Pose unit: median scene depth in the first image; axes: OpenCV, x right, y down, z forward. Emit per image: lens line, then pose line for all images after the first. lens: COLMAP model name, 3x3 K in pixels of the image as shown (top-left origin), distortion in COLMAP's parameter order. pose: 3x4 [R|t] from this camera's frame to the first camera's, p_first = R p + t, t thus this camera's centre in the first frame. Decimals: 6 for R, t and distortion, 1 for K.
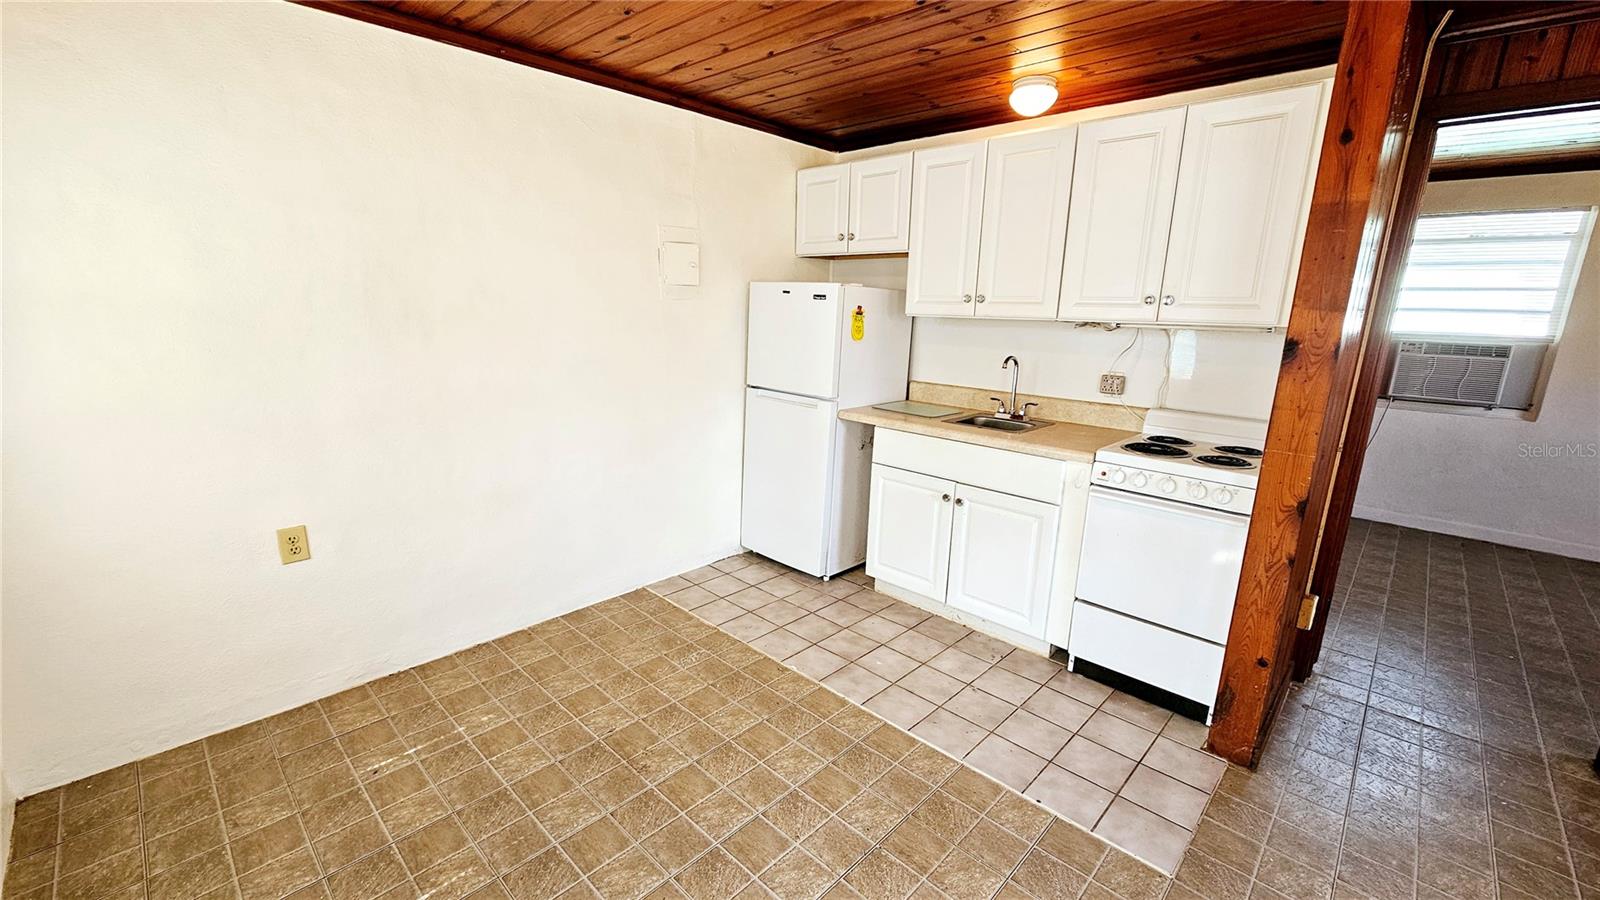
lens RADIAL K [[653.6, 0, 797.9], [0, 653.6, 462.7], [0, 0, 1]] dist [-0.001931, -0.000031]
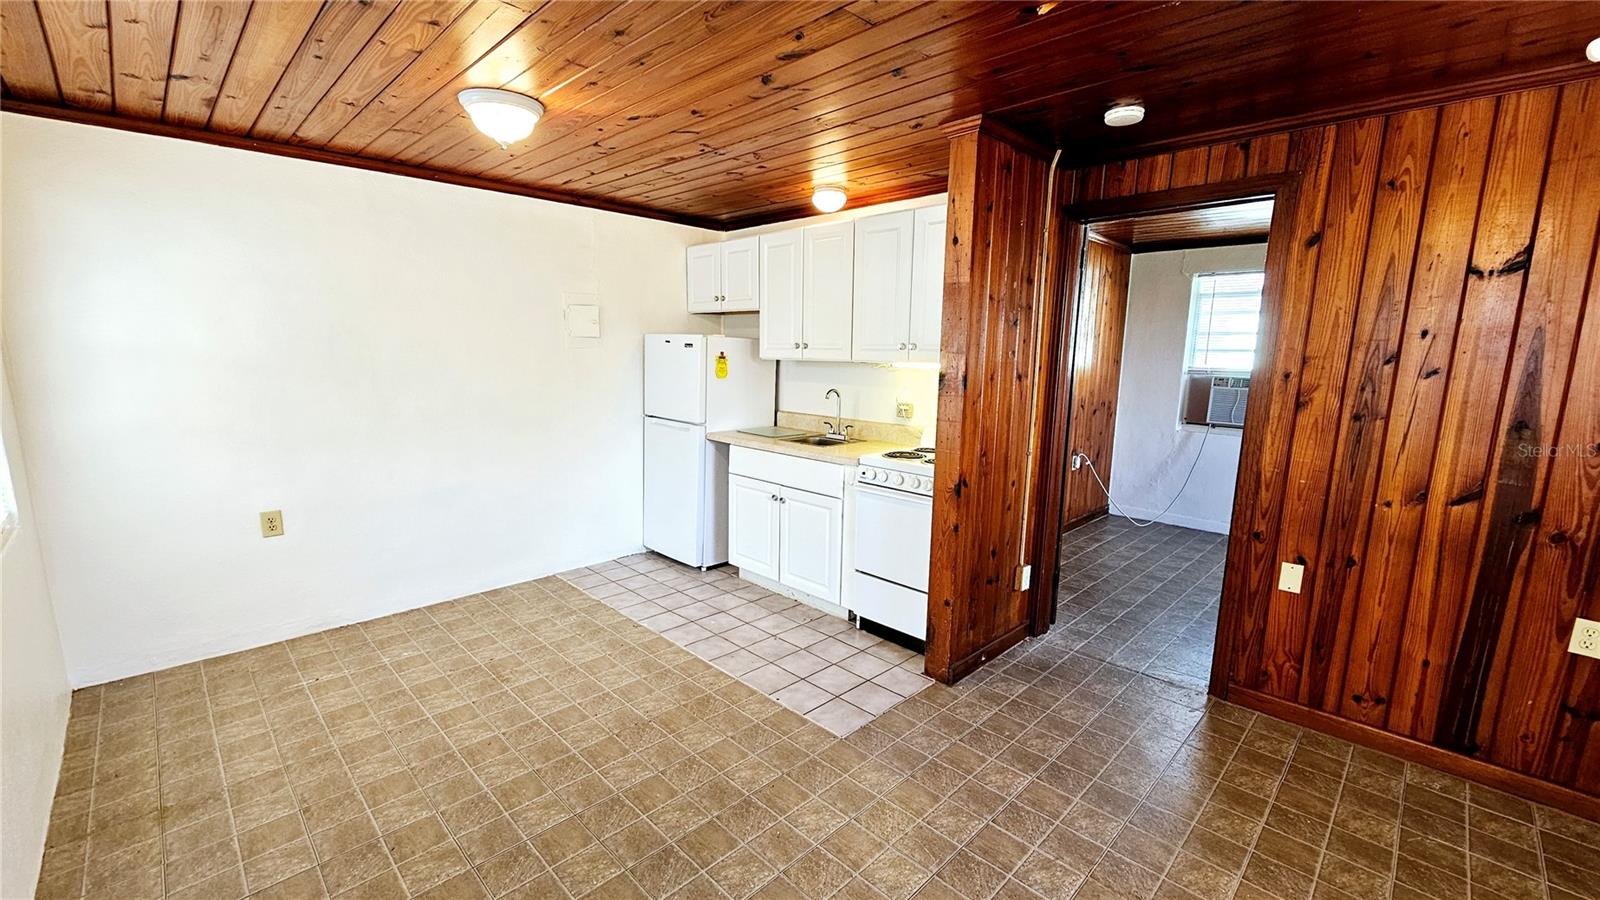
lens RADIAL K [[655.5, 0, 798.1], [0, 655.5, 462.1], [0, 0, 1]] dist [-0.002652, 0.000016]
pose [[0.999725, -0.004543, -0.022985, 0.314225], [0.003004, 0.997779, -0.066536, 0.072404], [0.023237, 0.066449, 0.997519, -0.309823]]
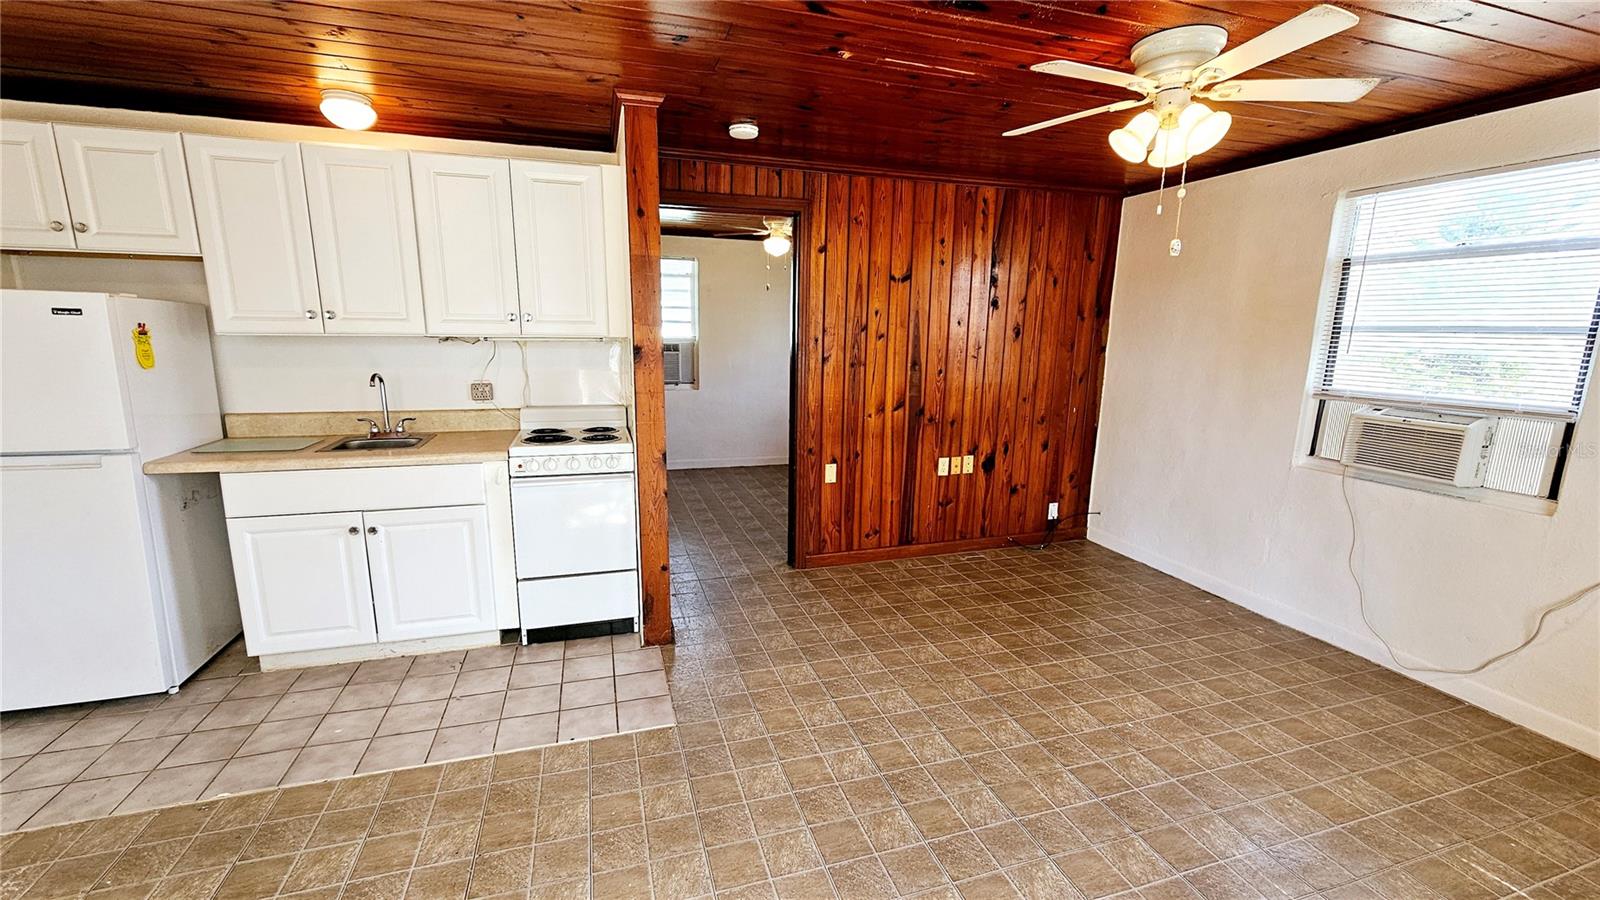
lens RADIAL K [[653.6, 0, 797.9], [0, 653.6, 462.7], [0, 0, 1]] dist [-0.001931, -0.000031]
pose [[0.479820, -0.192347, 0.856023, -0.250157], [0.203045, 0.973530, 0.104939, -0.009462], [-0.853549, 0.123459, 0.506175, -0.010758]]
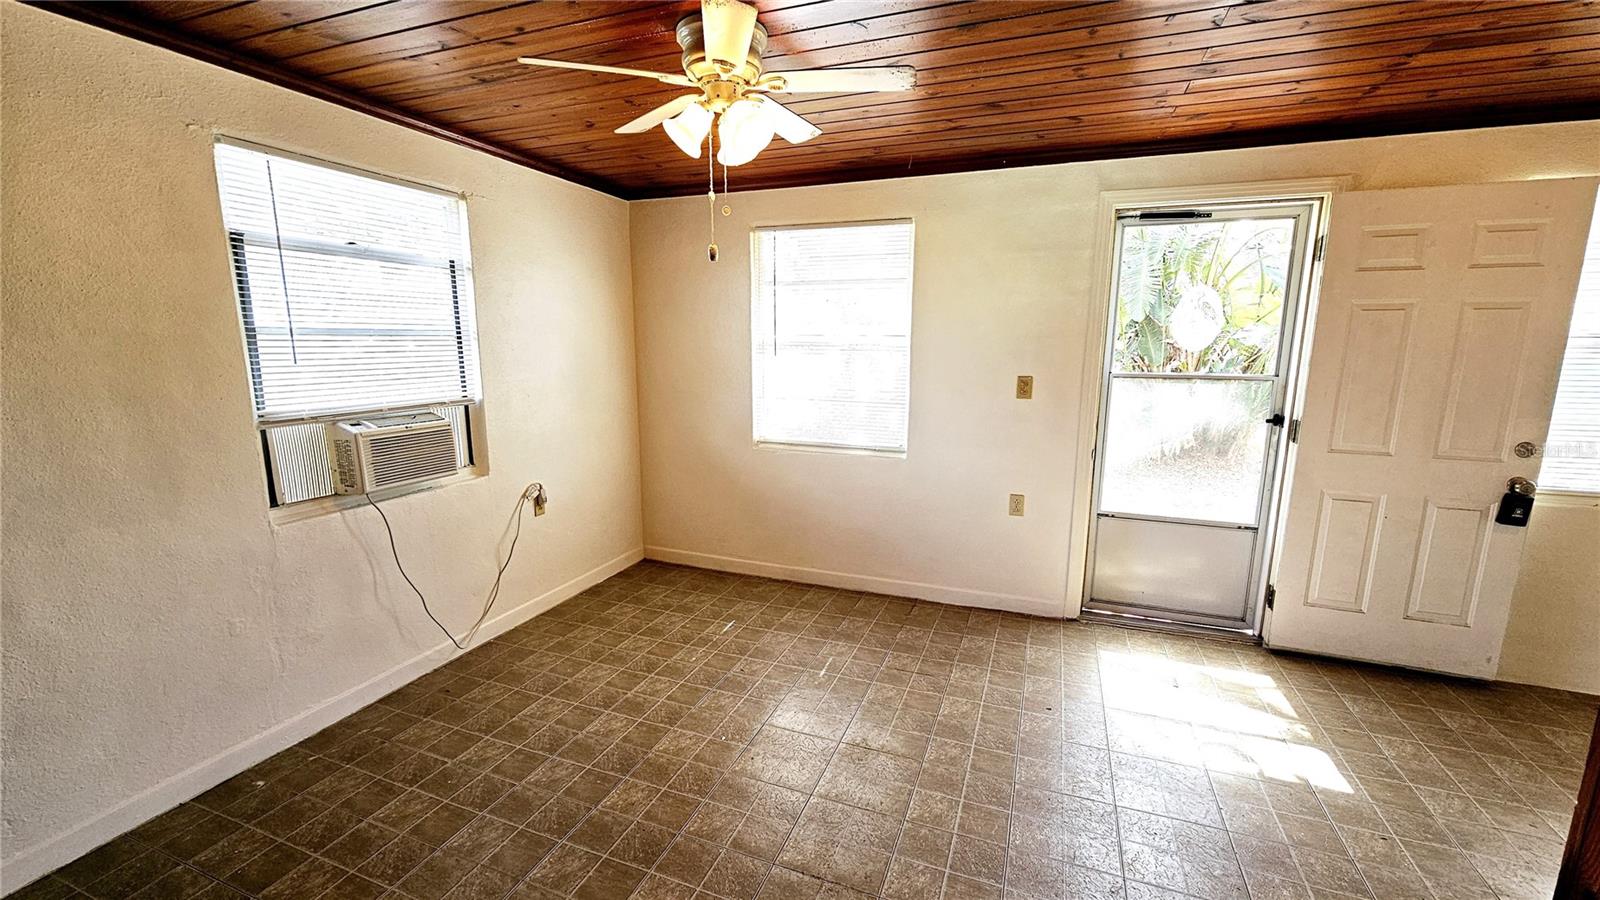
lens RADIAL K [[655.5, 0, 798.1], [0, 655.5, 462.1], [0, 0, 1]] dist [-0.002652, 0.000016]
pose [[-0.922914, 0.044897, -0.382379, 0.885012], [-0.114857, 0.915845, 0.384754, -0.166647], [0.367475, 0.399014, -0.840089, 0.724906]]
